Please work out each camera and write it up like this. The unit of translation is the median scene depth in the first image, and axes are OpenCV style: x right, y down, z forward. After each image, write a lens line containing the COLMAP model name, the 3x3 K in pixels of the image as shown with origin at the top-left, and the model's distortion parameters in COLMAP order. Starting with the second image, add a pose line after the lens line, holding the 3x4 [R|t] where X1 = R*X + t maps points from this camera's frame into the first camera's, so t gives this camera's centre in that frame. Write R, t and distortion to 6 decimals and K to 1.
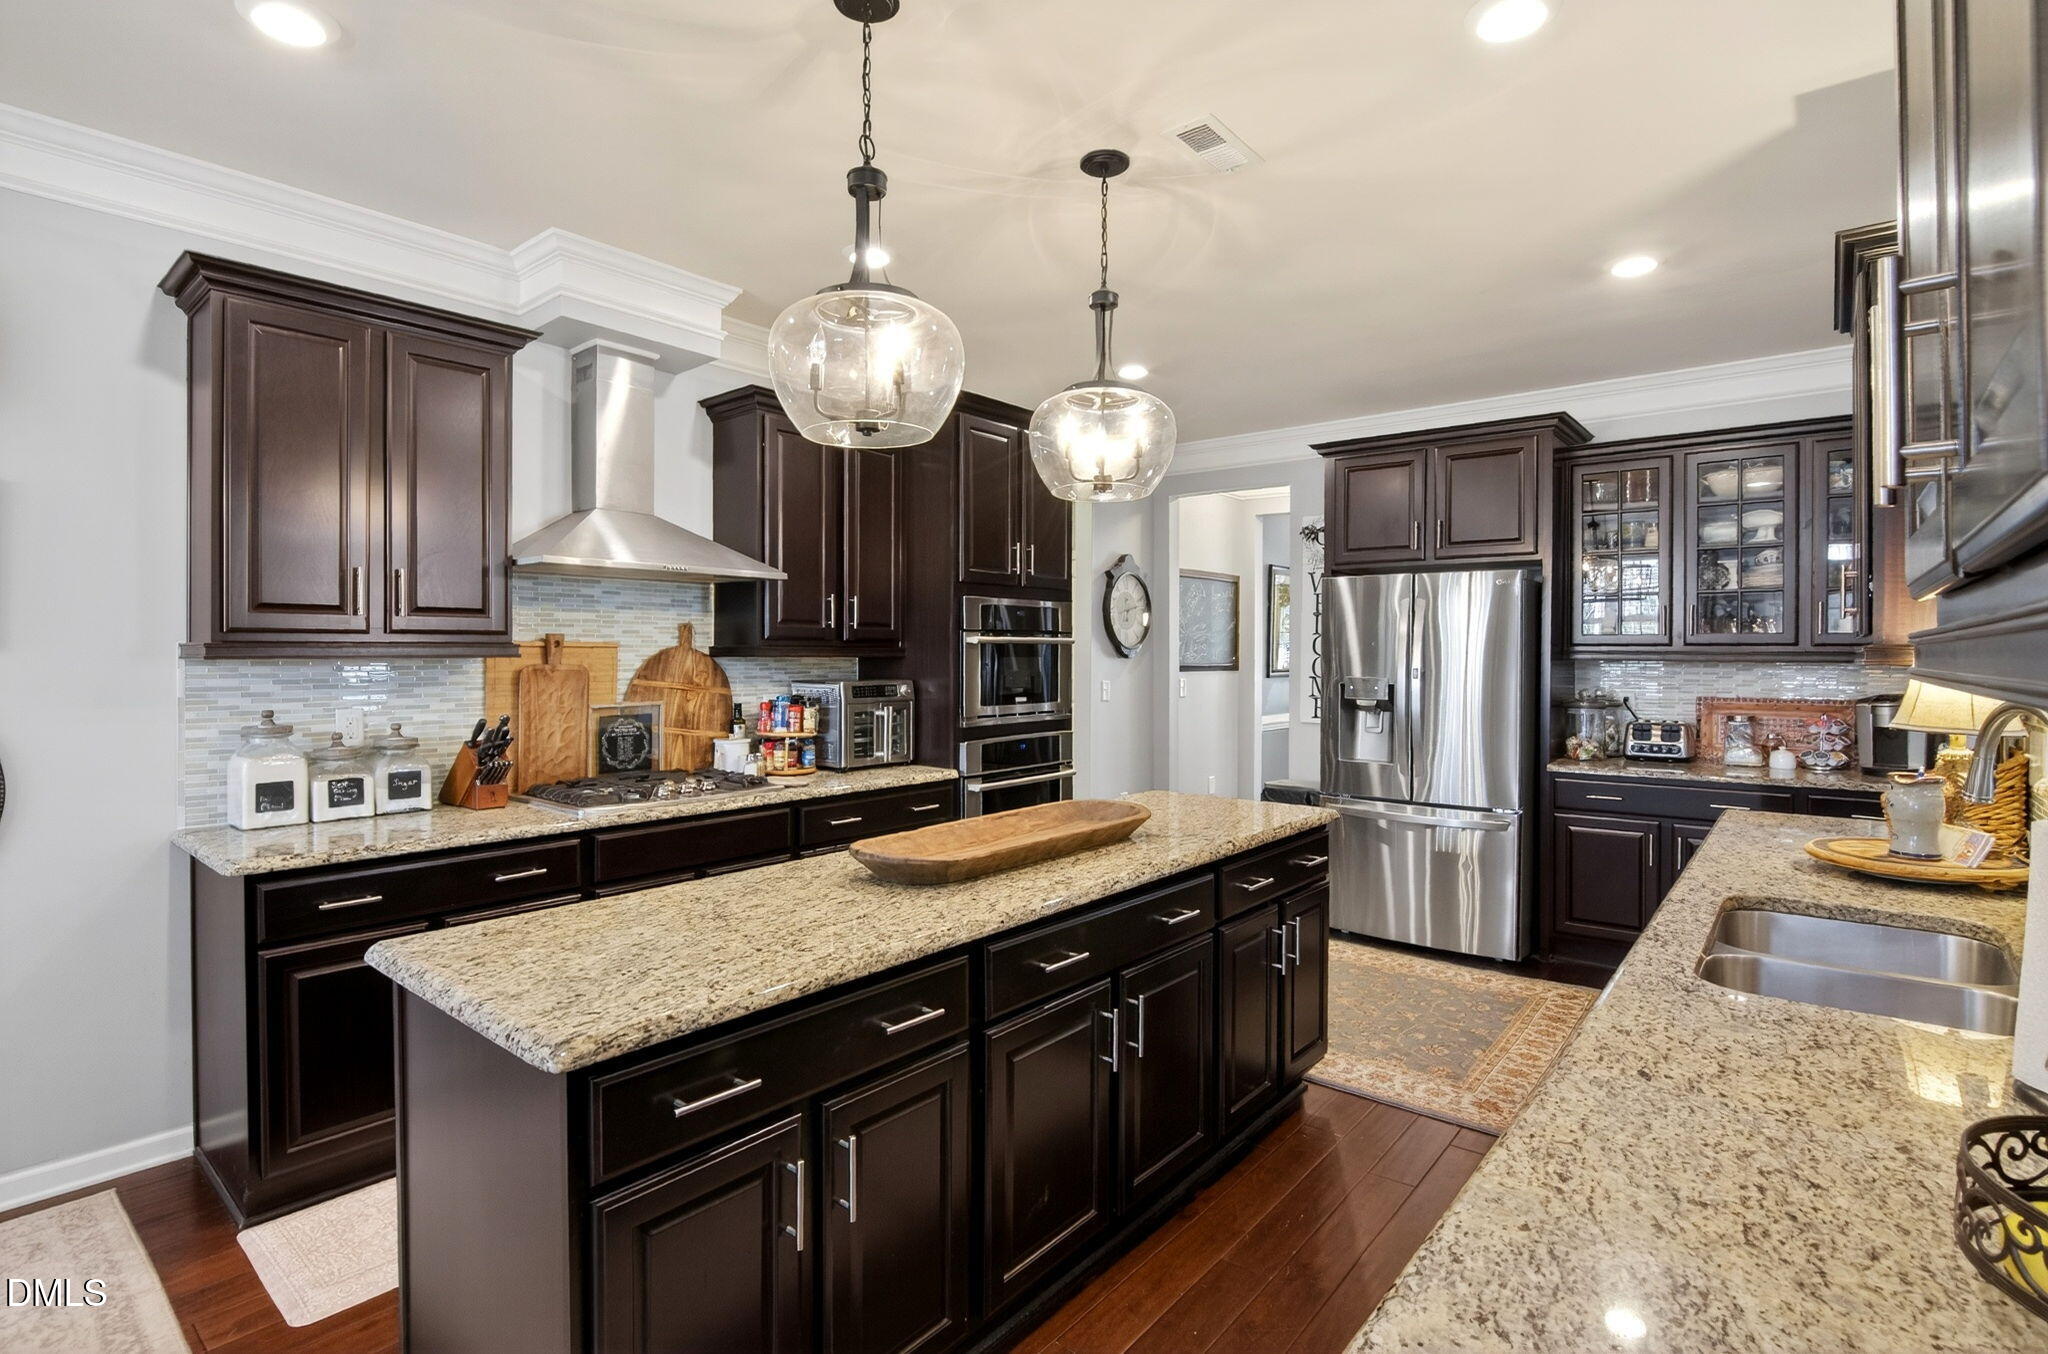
lens RADIAL K [[974.8, 0, 982.5], [0, 974.8, 645.6], [0, 0, 1]] dist [-0.013070, -0.000256]
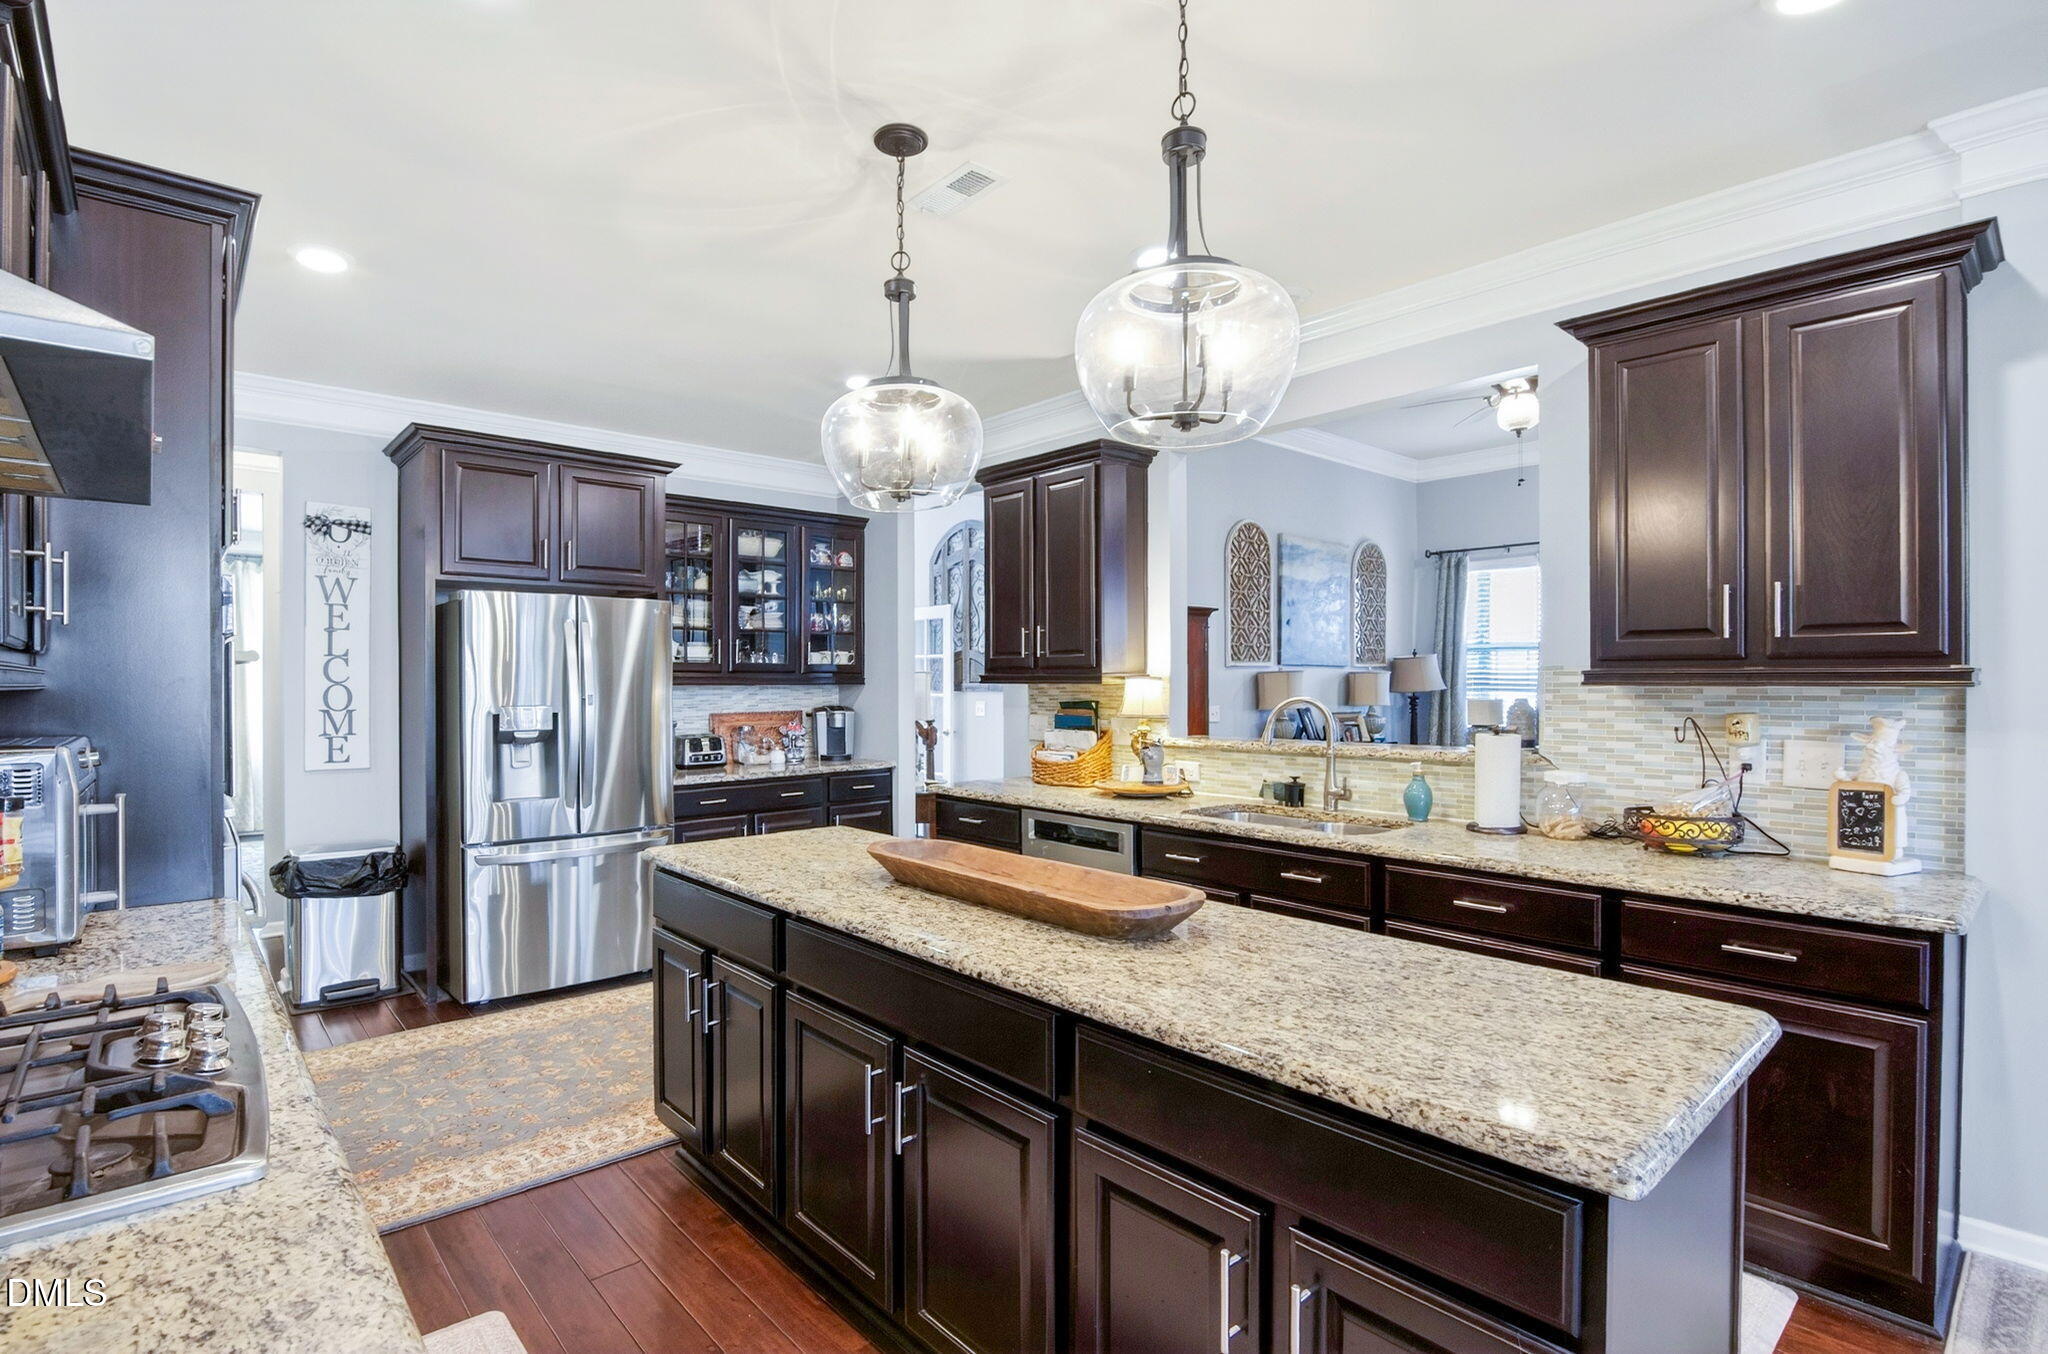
lens RADIAL K [[974.8, 0, 1011.9], [0, 974.8, 678.9], [0, 0, 1]] dist [-0.013070, -0.000256]
pose [[0.129527, -0.006423, 0.991555, -0.621829], [-0.001549, 0.999976, 0.006680, -0.000049], [-0.991575, -0.002401, 0.129514, 0.635845]]
